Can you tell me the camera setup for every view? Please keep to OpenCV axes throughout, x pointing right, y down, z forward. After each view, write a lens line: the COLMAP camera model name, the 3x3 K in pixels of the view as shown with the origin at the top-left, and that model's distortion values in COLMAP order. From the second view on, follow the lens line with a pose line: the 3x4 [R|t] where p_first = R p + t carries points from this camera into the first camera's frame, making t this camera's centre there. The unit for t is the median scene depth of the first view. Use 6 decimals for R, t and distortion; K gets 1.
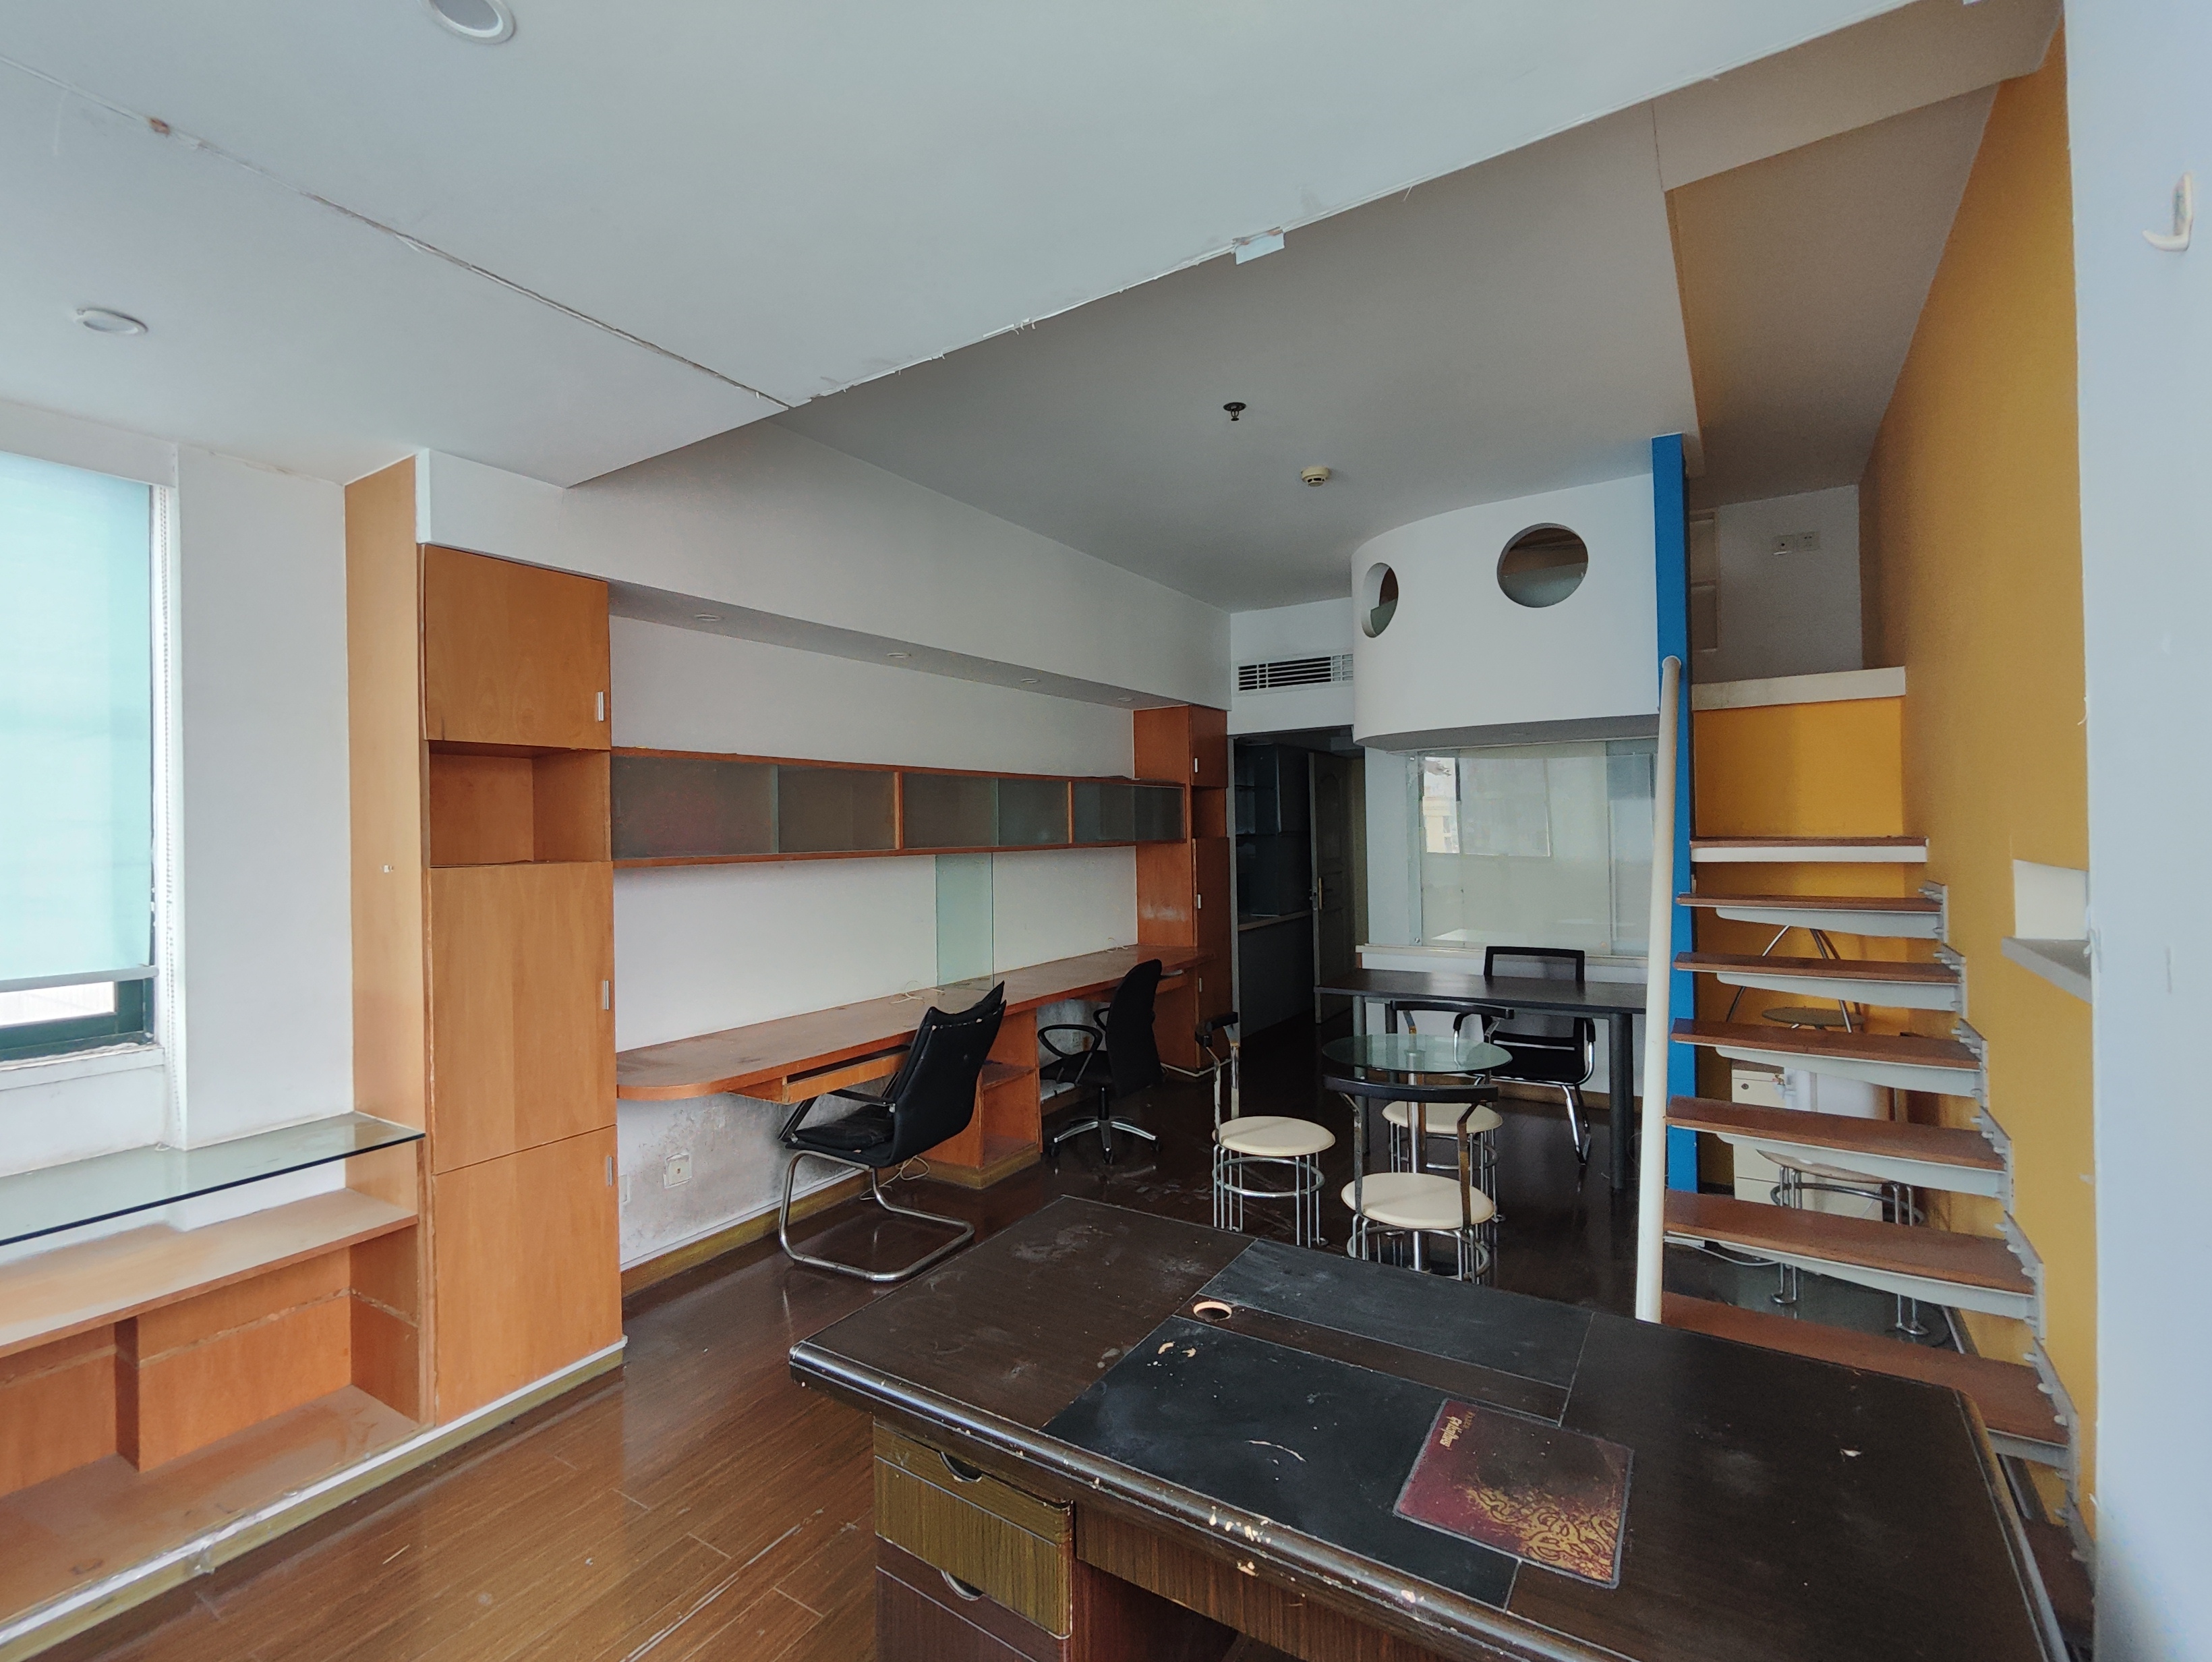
lens RADIAL K [[1013.6, 0, 1088.4], [0, 1013.6, 825.9], [0, 0, 1]] dist [-0.001529, -0.000027]
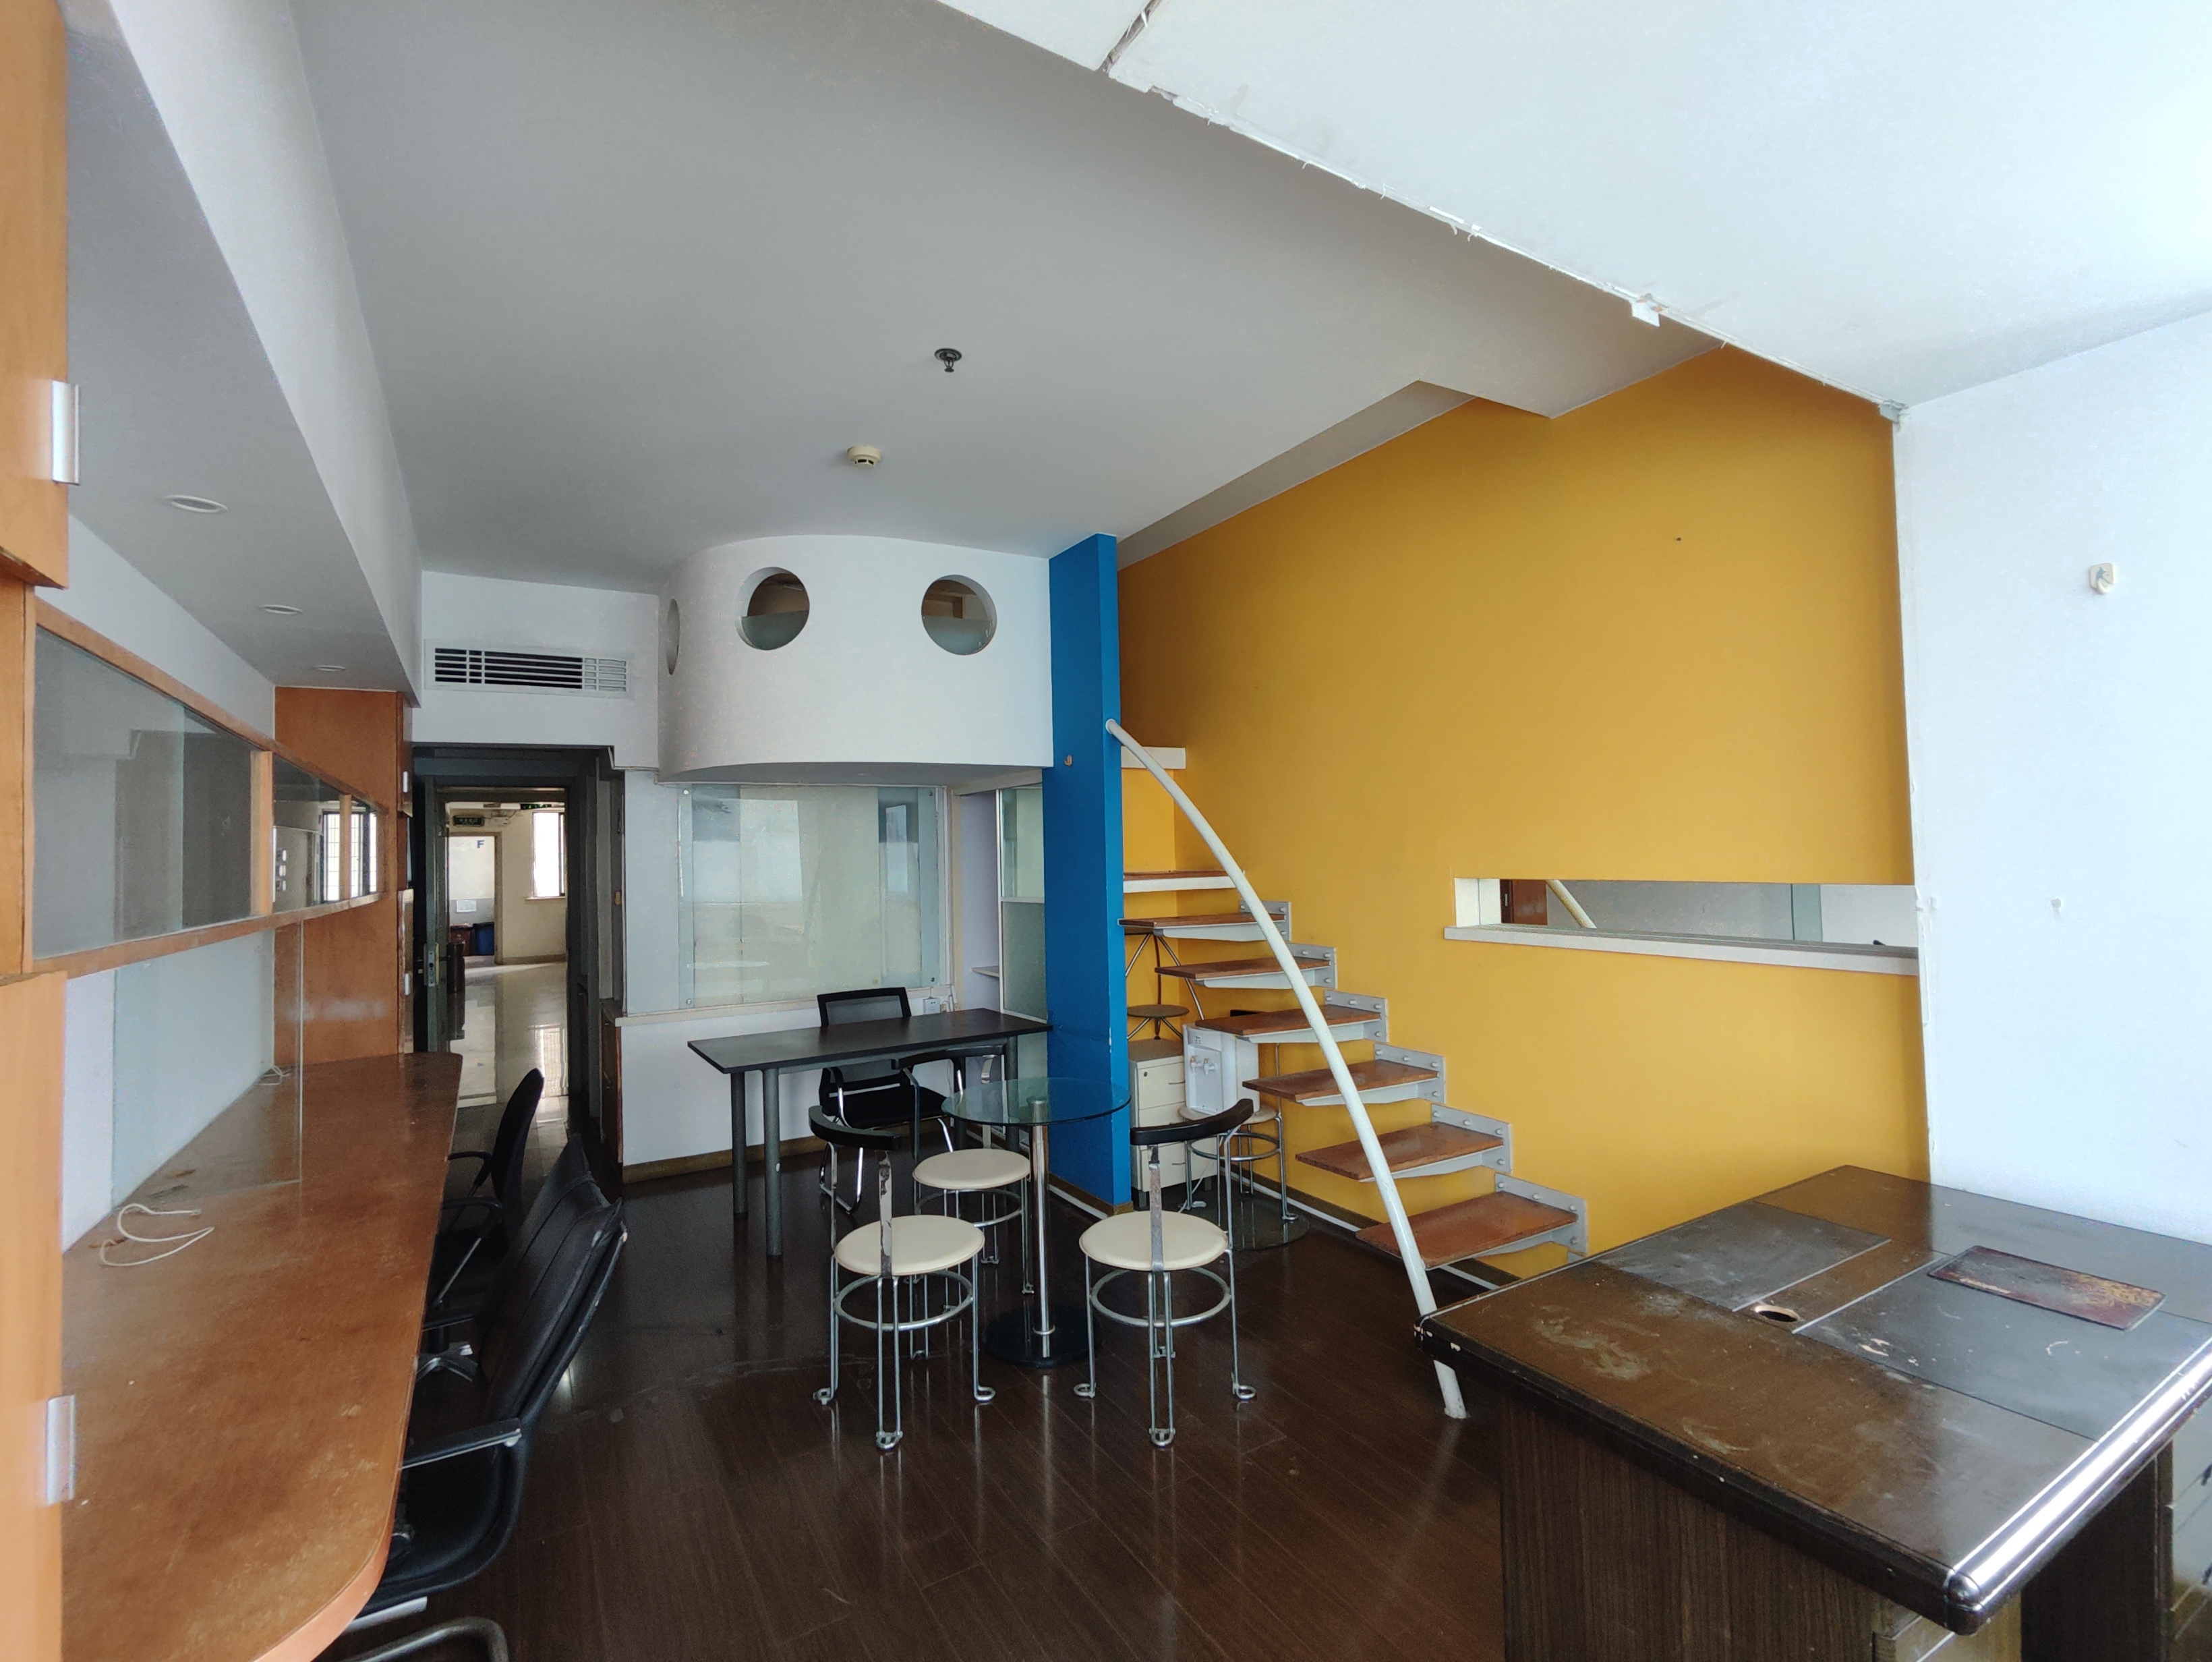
lens RADIAL K [[1013.6, 0, 1088.4], [0, 1013.6, 825.9], [0, 0, 1]] dist [-0.001529, -0.000027]
pose [[0.452484, 0.032659, 0.891174, -0.359893], [0.013108, 0.998978, -0.043265, 0.005631], [-0.891676, 0.031258, 0.451593, 0.363862]]
